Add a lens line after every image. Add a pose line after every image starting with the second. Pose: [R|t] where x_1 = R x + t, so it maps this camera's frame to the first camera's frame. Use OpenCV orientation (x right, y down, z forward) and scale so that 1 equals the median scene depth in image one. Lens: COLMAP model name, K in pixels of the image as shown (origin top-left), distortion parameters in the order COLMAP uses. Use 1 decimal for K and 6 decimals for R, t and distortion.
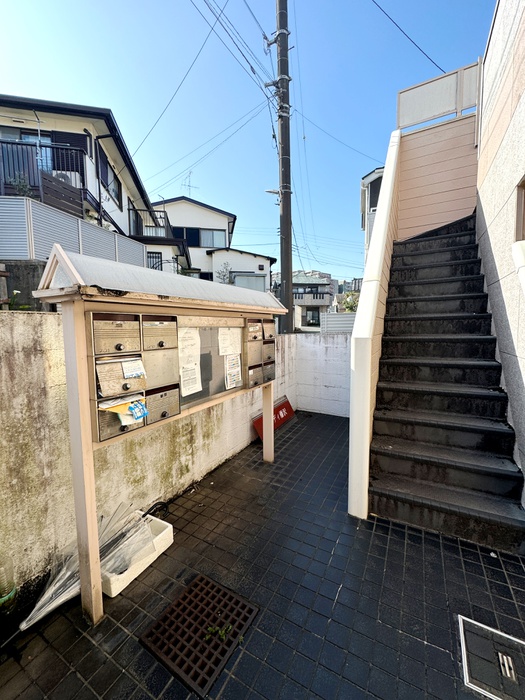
lens RADIAL K [[281.1, 0, 264.1], [0, 281.1, 348.1], [0, 0, 1]] dist [-0.002729, -0.000387]
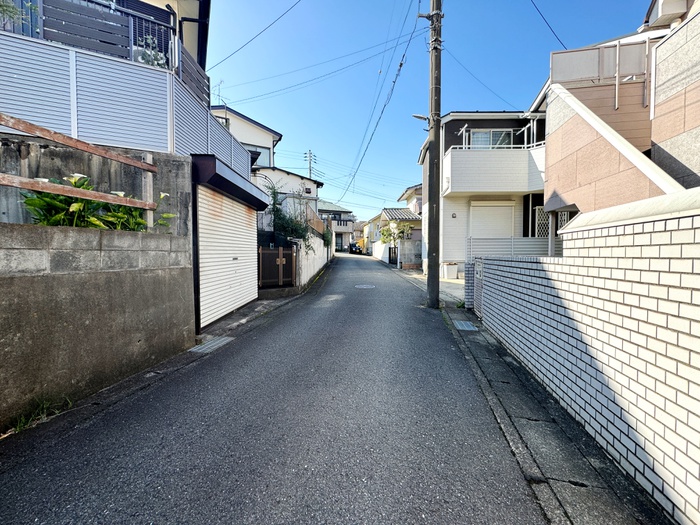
lens RADIAL K [[281.1, 0, 352.0], [0, 281.1, 260.7], [0, 0, 1]] dist [-0.002729, -0.000387]
pose [[0.950424, 0.002040, 0.310951, -0.175767], [0.013556, 0.998756, -0.047986, 0.003546], [-0.310662, 0.049823, 0.949214, 0.044843]]
